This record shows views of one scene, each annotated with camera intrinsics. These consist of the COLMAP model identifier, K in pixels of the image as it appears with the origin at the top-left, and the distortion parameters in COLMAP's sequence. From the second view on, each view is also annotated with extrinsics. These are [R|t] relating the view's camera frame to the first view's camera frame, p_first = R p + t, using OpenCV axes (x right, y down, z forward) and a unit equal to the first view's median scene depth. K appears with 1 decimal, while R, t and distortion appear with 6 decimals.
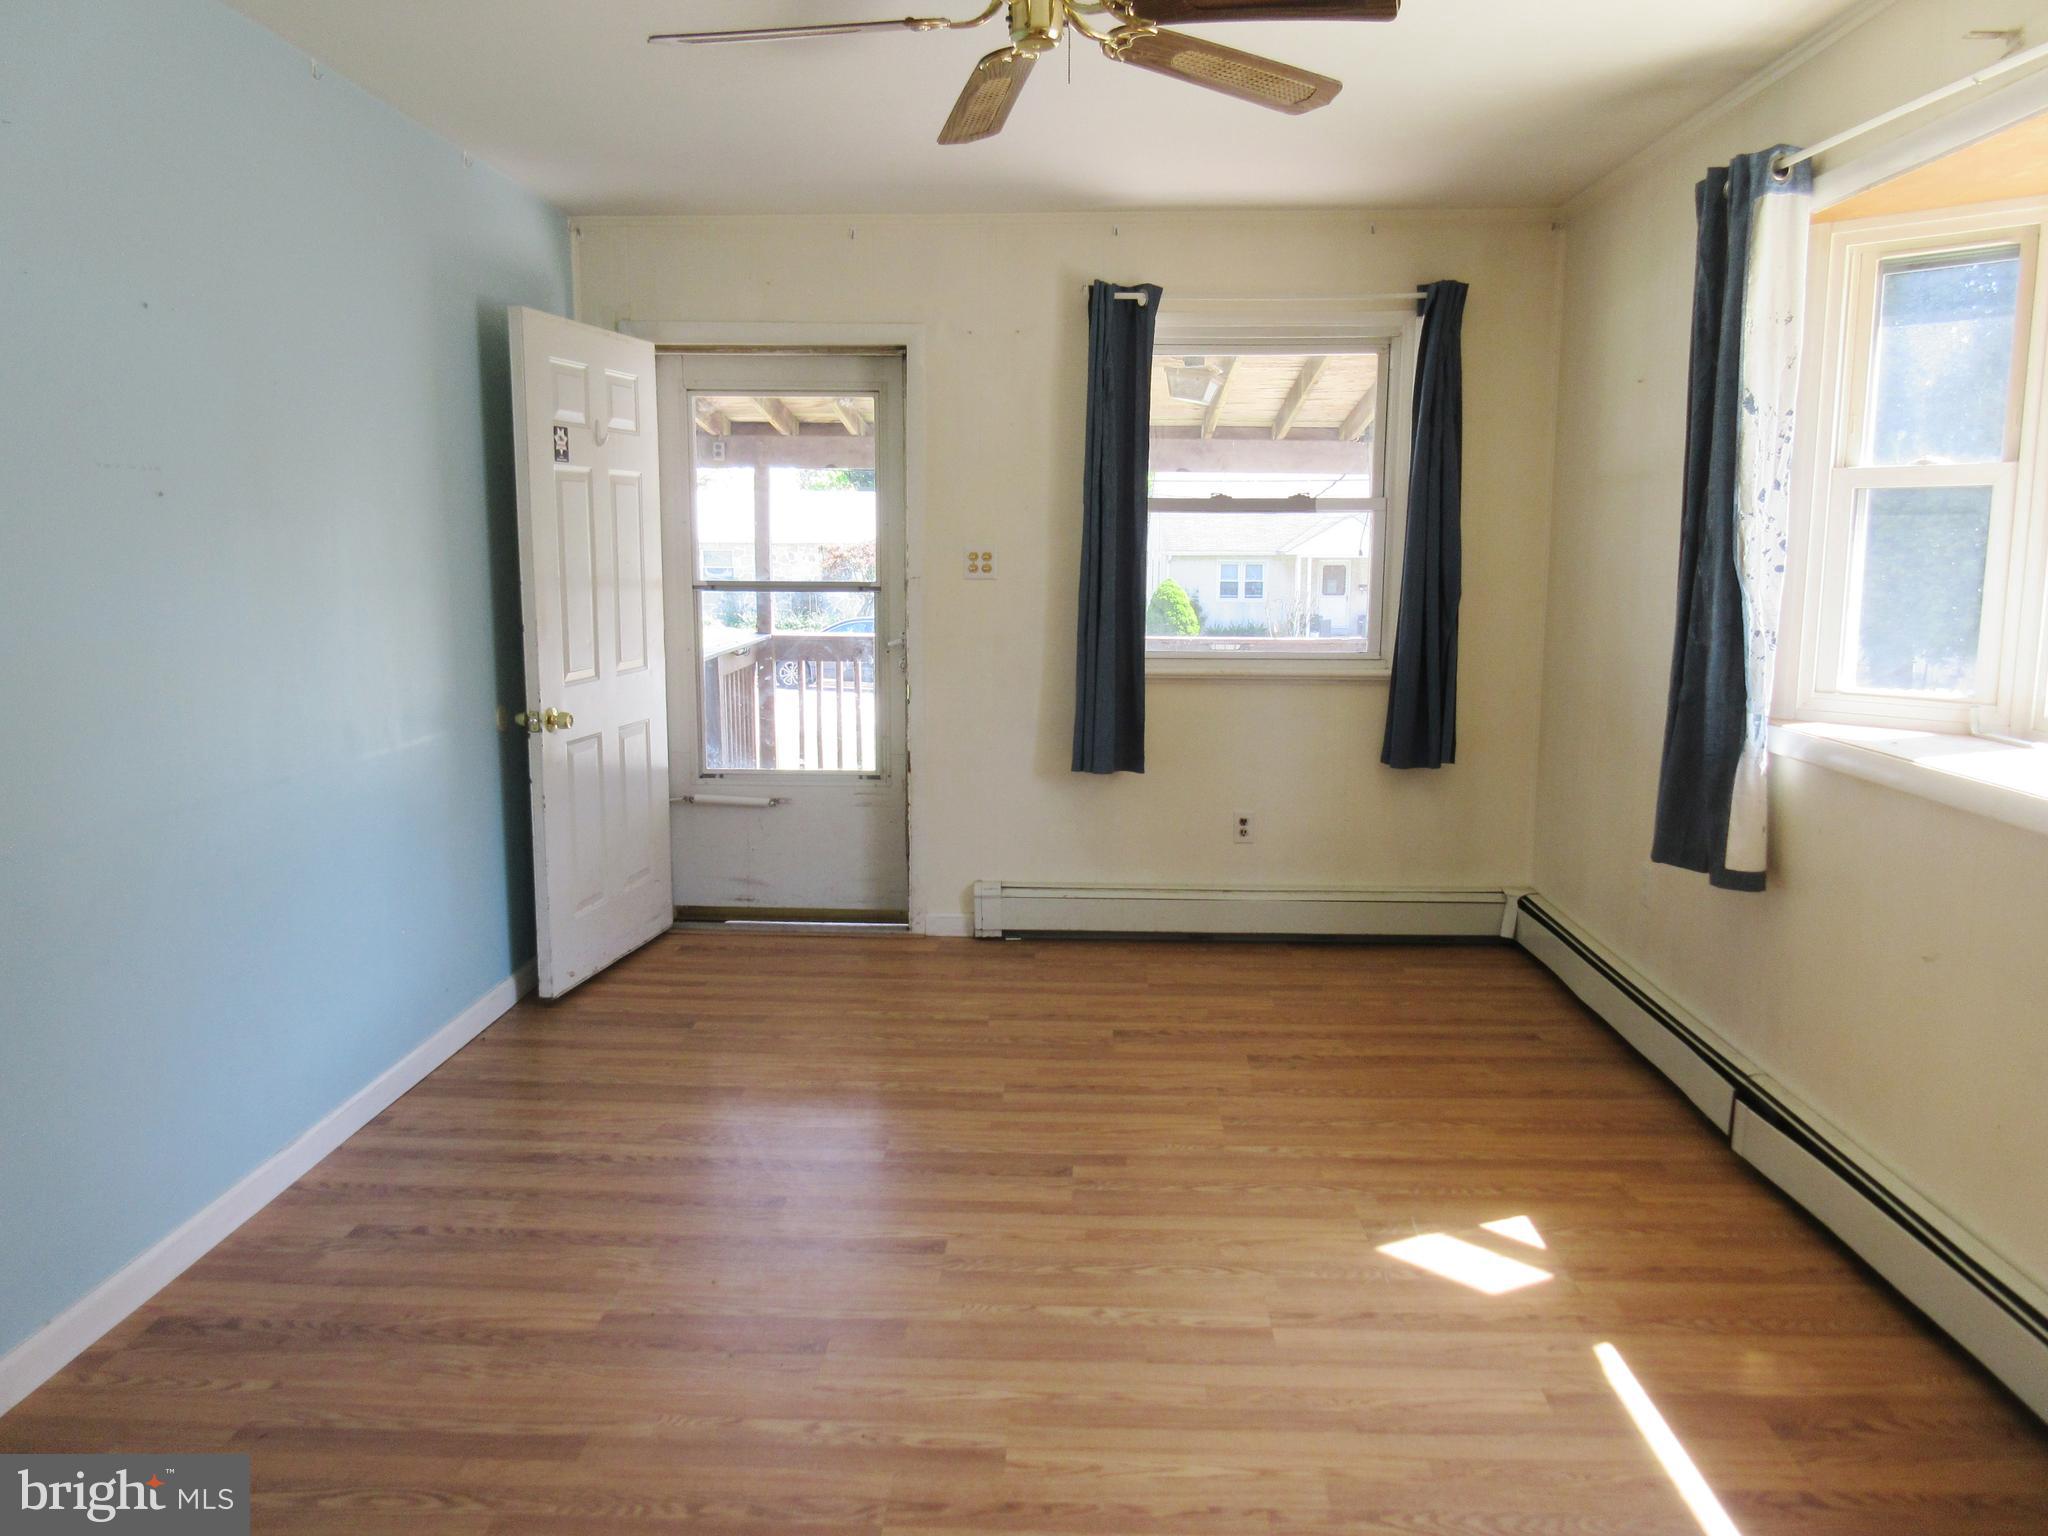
lens RADIAL K [[1528.7, 0, 1024.0], [0, 1528.7, 768.0], [0, 0, 1]] dist [0.012271, -0.022727]
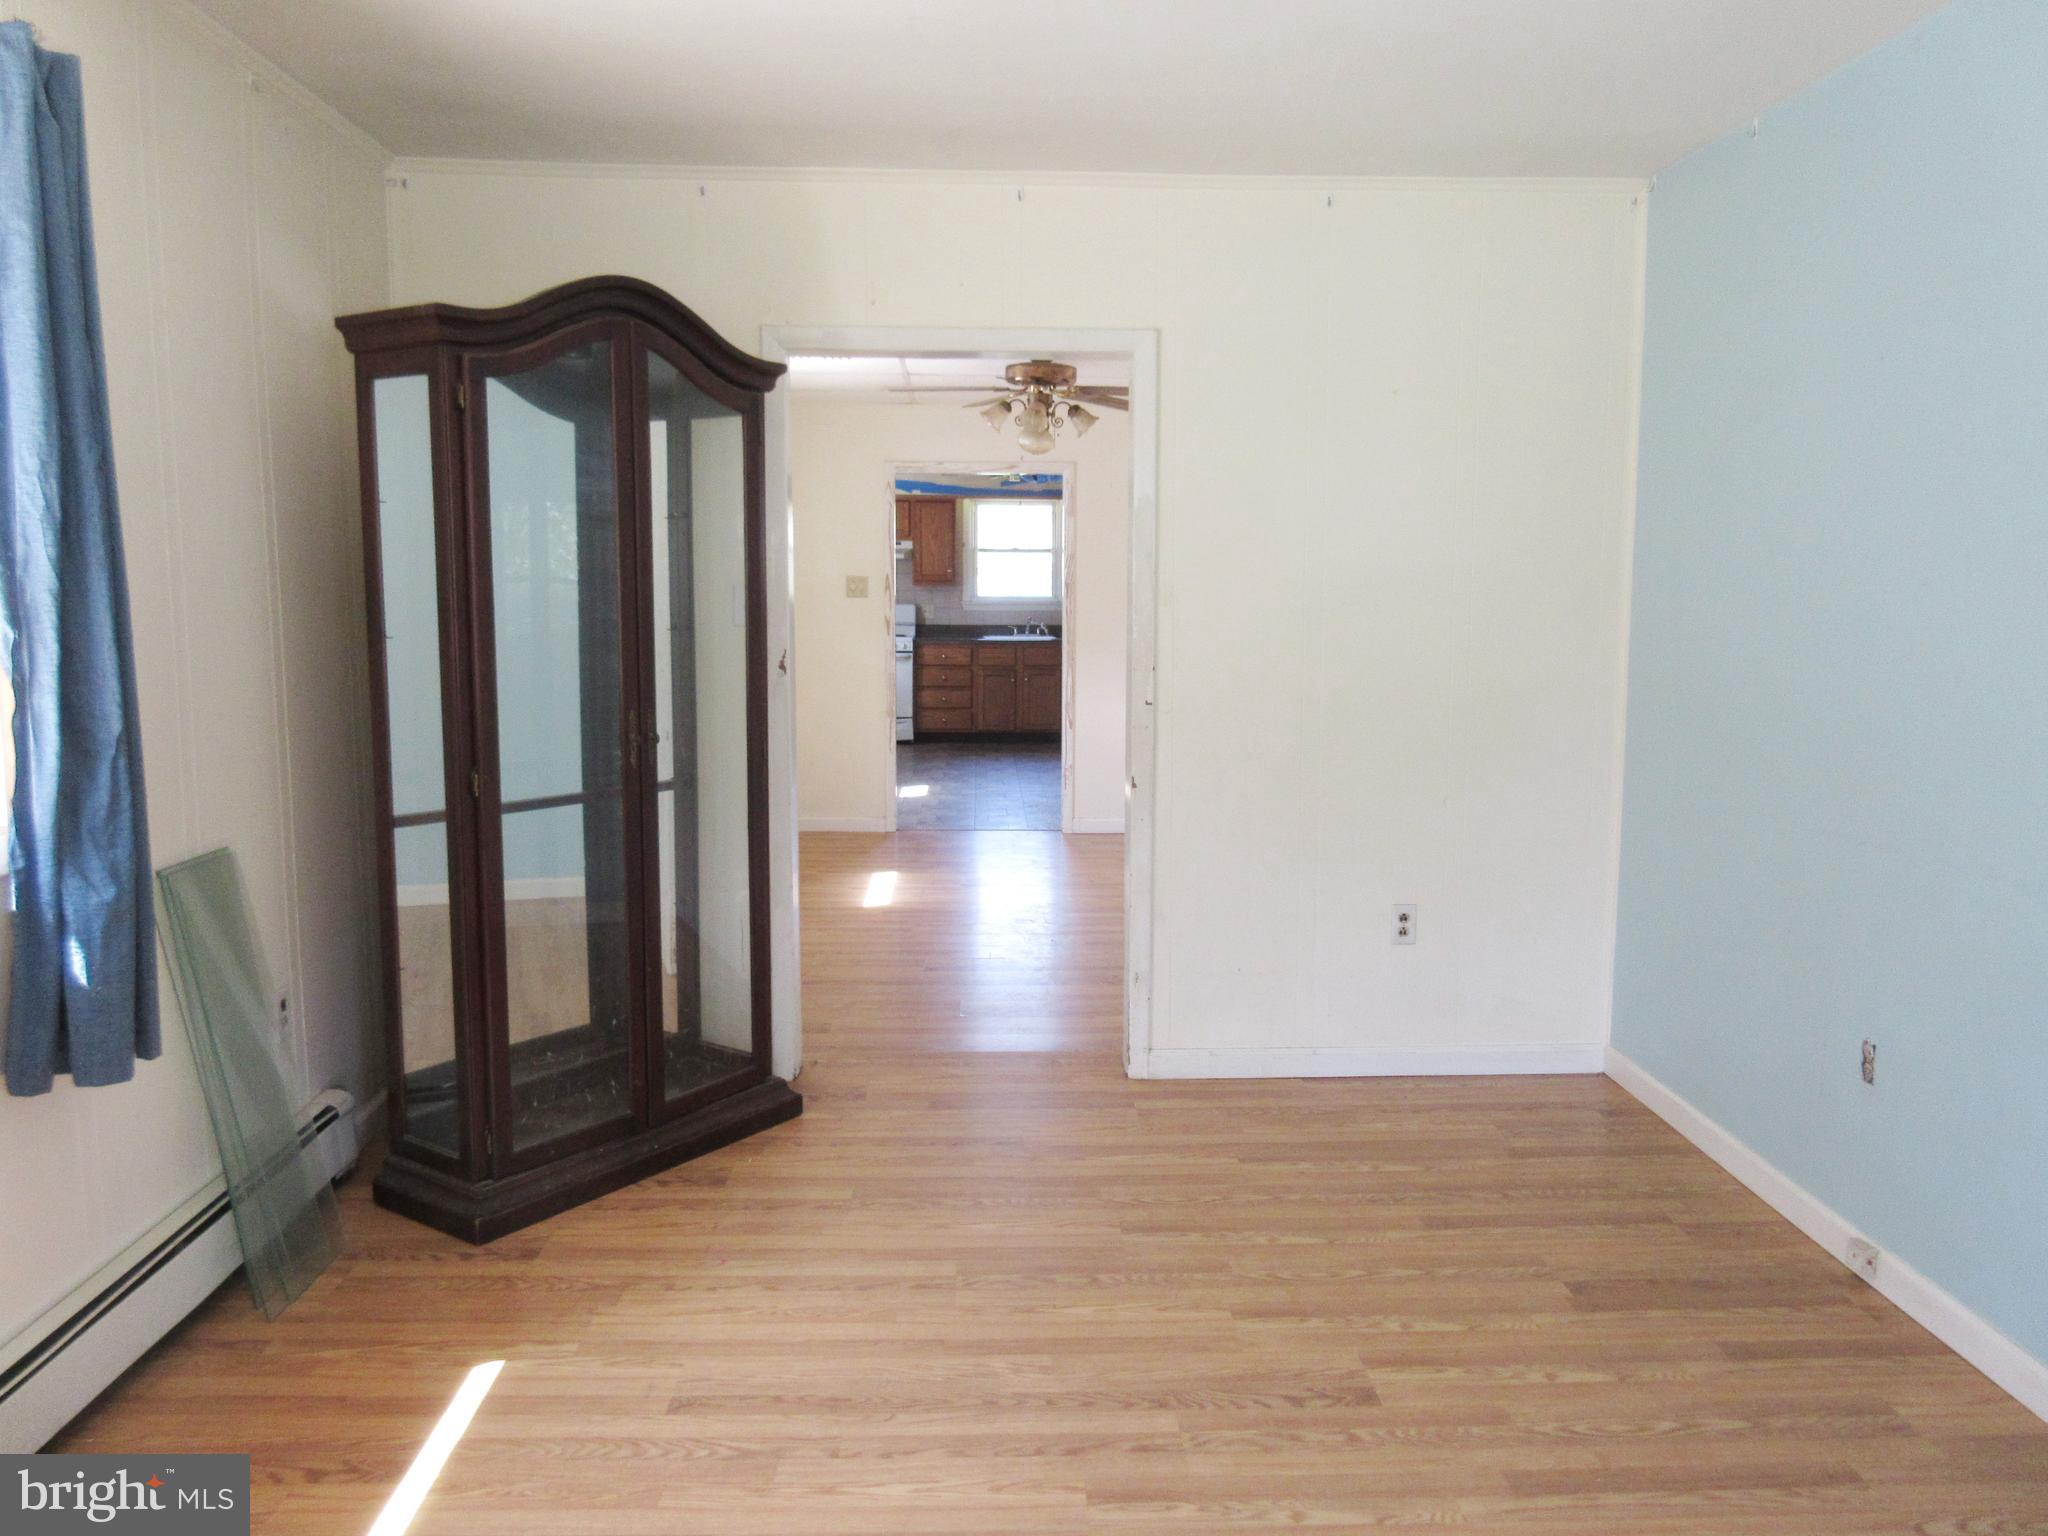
lens RADIAL K [[1525.0, 0, 1022.5], [0, 1525.0, 773.0], [0, 0, 1]] dist [0.006019, -0.000973]
pose [[-0.997360, -0.003449, -0.072531, 0.080295], [-0.023017, 0.962375, 0.270750, -0.210006], [0.068868, 0.271704, -0.959913, 1.423601]]
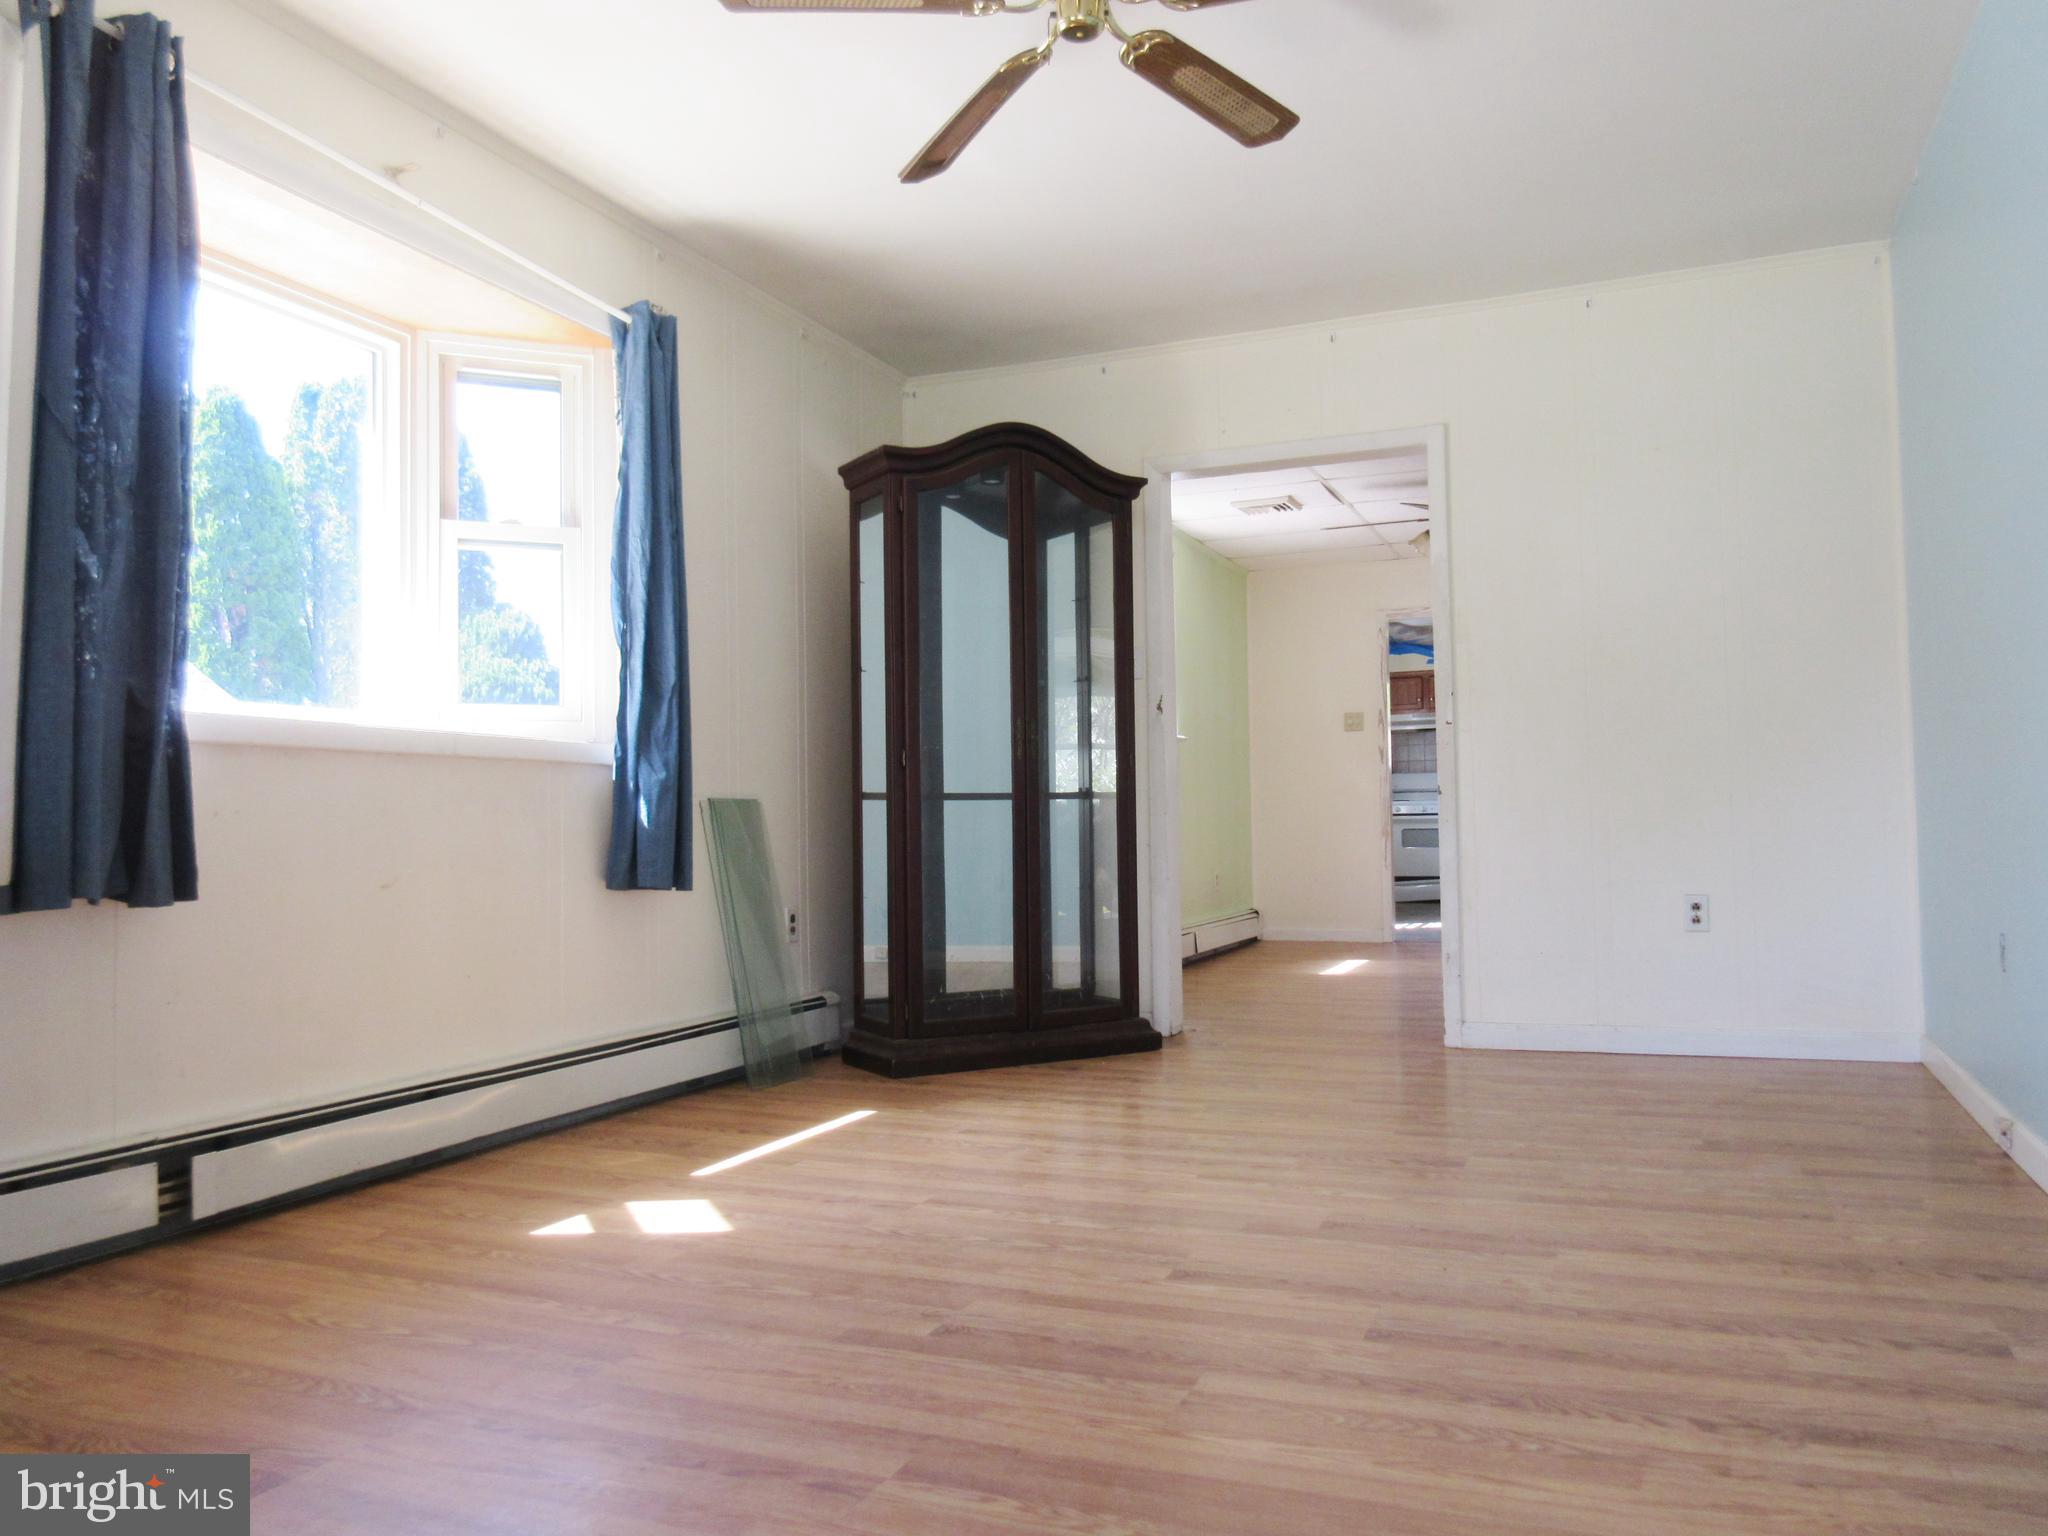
lens RADIAL K [[1528.7, 0, 1024.0], [0, 1528.7, 768.0], [0, 0, 1]] dist [0.012271, -0.022727]
pose [[-0.936754, 0.022048, 0.349294, -0.279082], [0.062782, 0.992411, 0.105730, -0.056383], [-0.344312, 0.120972, -0.931029, 1.800354]]
